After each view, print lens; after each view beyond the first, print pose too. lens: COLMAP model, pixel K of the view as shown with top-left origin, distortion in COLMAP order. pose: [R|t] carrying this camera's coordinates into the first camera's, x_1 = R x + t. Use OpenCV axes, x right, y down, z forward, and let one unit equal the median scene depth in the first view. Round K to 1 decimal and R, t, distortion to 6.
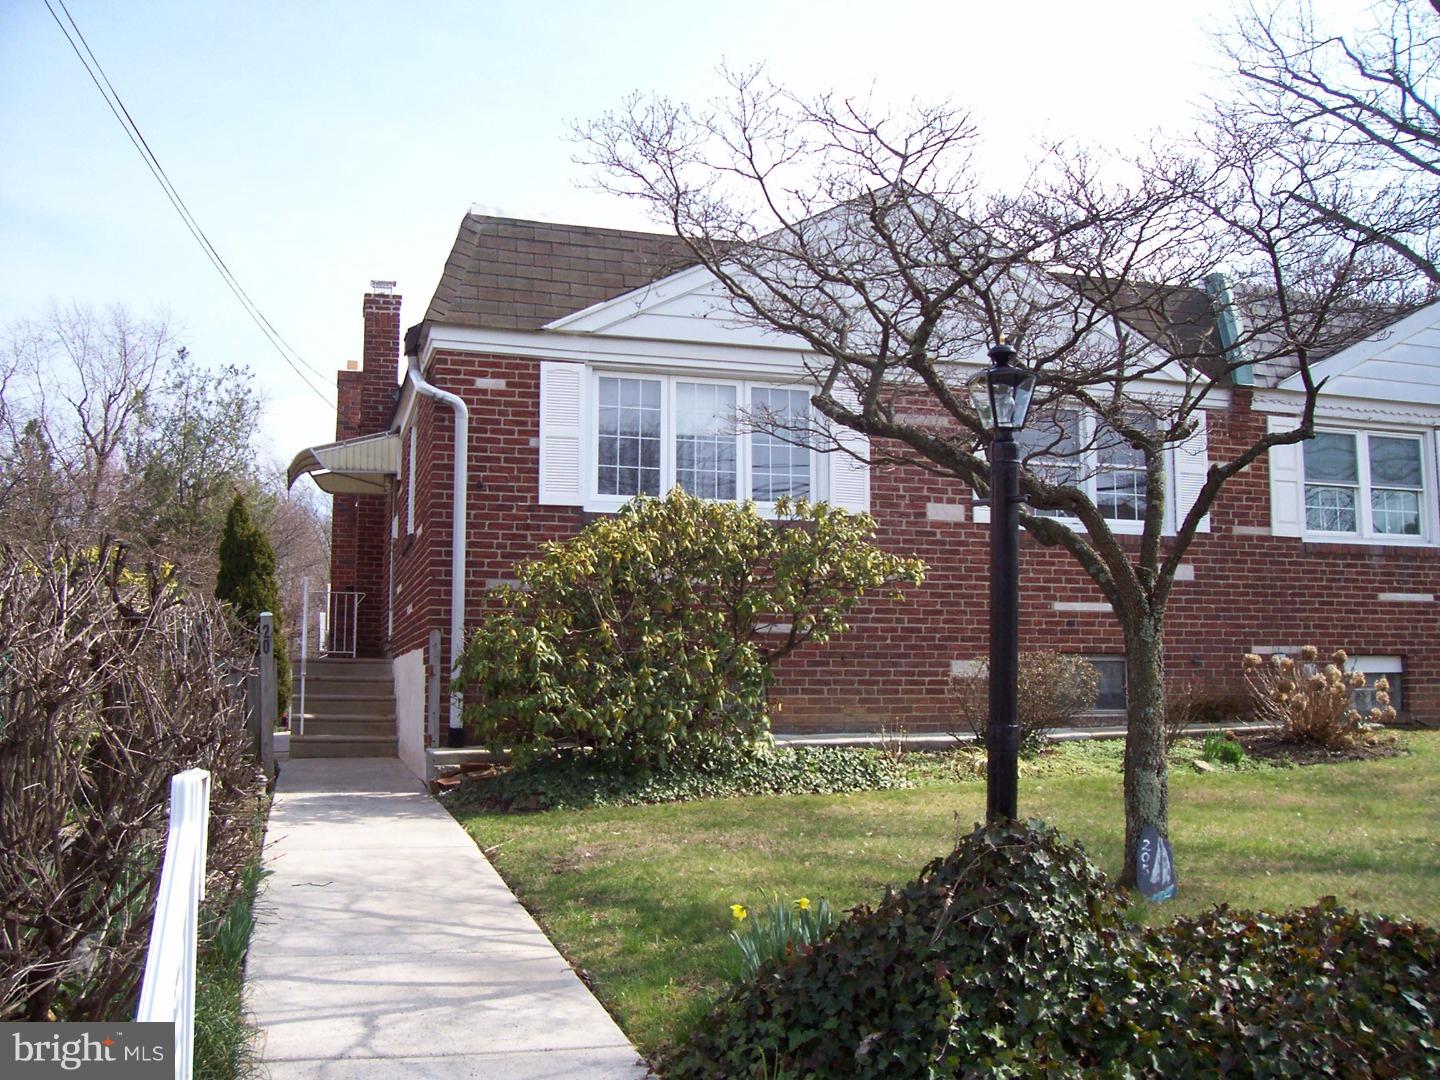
lens RADIAL K [[1434.3, 0, 720.6], [0, 1434.3, 532.2], [0, 0, 1]] dist [-0.035883, 0.000000]
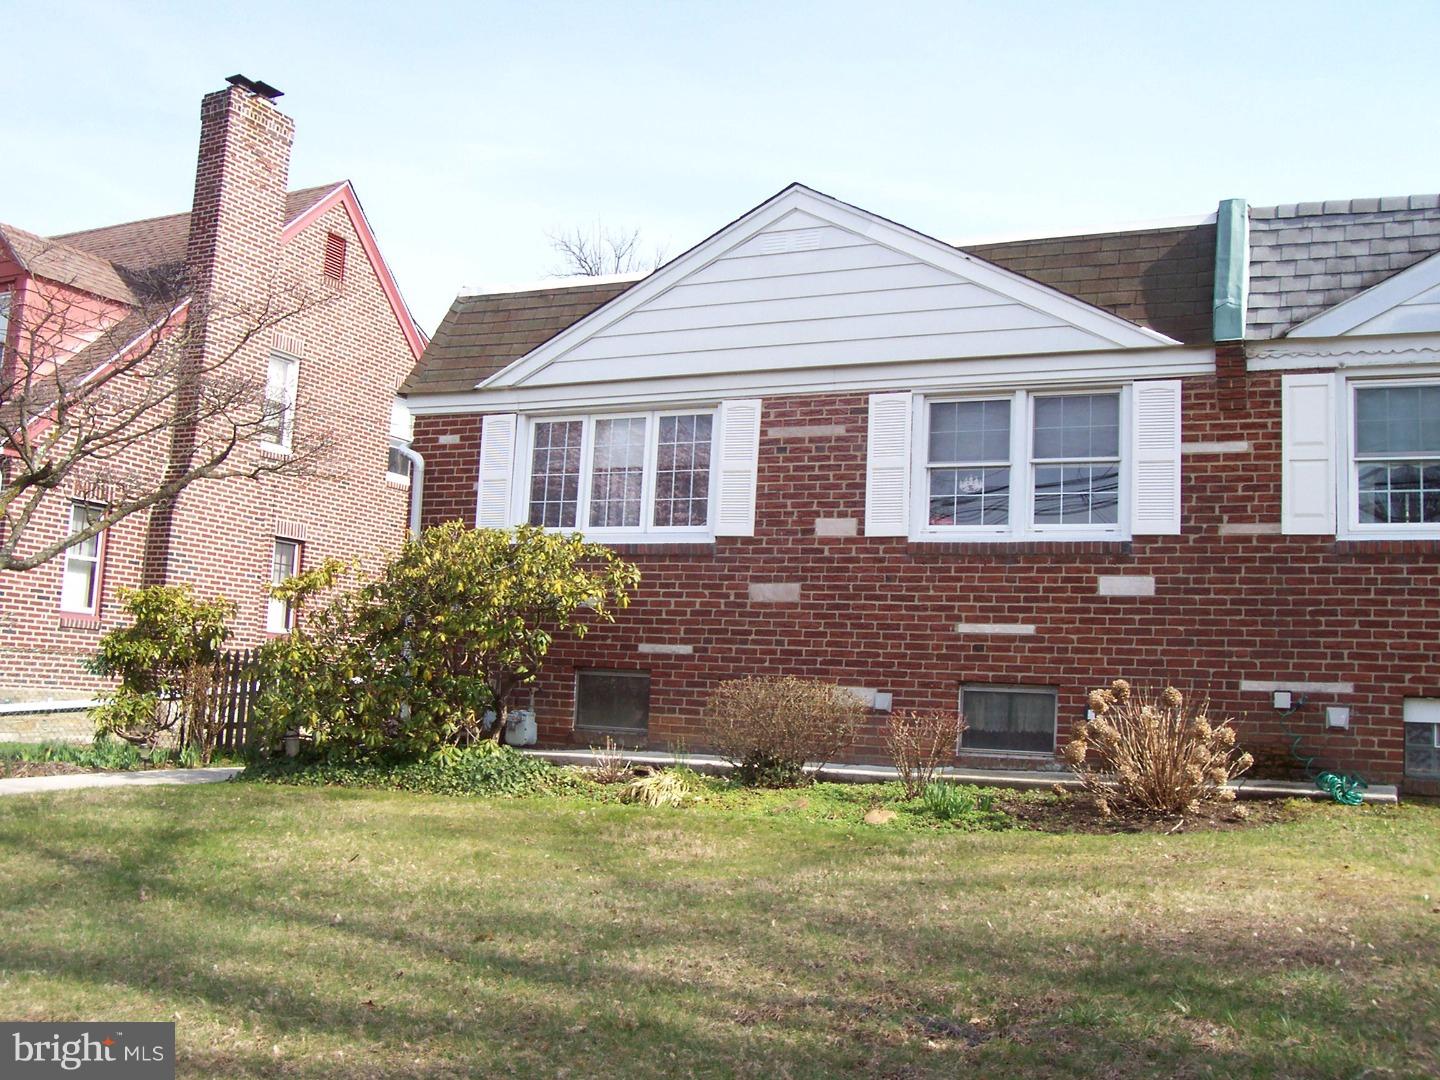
lens RADIAL K [[1434.3, 0, 720.5], [0, 1434.3, 547.1], [0, 0, 1]] dist [-0.035883, 0.000000]
pose [[0.723739, -0.043400, -0.688708, 0.741799], [0.026983, 0.999037, -0.034599, 0.029226], [0.689547, 0.006457, 0.724213, 0.272875]]
